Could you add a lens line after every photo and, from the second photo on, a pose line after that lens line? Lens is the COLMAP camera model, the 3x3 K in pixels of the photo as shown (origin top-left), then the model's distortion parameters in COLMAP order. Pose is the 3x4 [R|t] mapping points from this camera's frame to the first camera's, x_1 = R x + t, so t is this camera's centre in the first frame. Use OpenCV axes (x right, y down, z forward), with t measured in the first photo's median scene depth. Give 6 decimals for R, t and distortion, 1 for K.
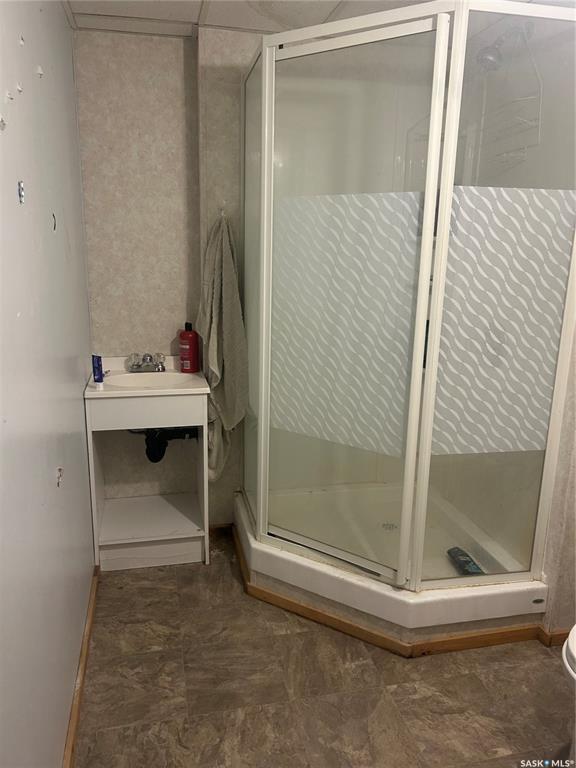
lens RADIAL K [[581.2, 0, 287.2], [0, 581.2, 383.8], [0, 0, 1]] dist [0.003144, -0.013632]
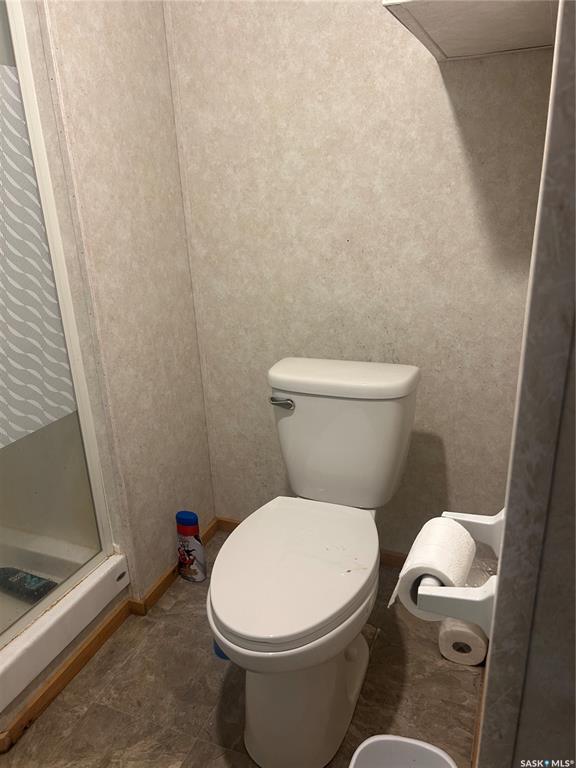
lens RADIAL K [[581.2, 0, 286.8], [0, 581.2, 387.8], [0, 0, 1]] dist [0.003144, -0.013632]
pose [[0.567156, -0.315809, 0.760657, 0.001585], [0.229862, 0.947561, 0.222019, -0.029187], [-0.790884, 0.048927, 0.610007, 0.271872]]
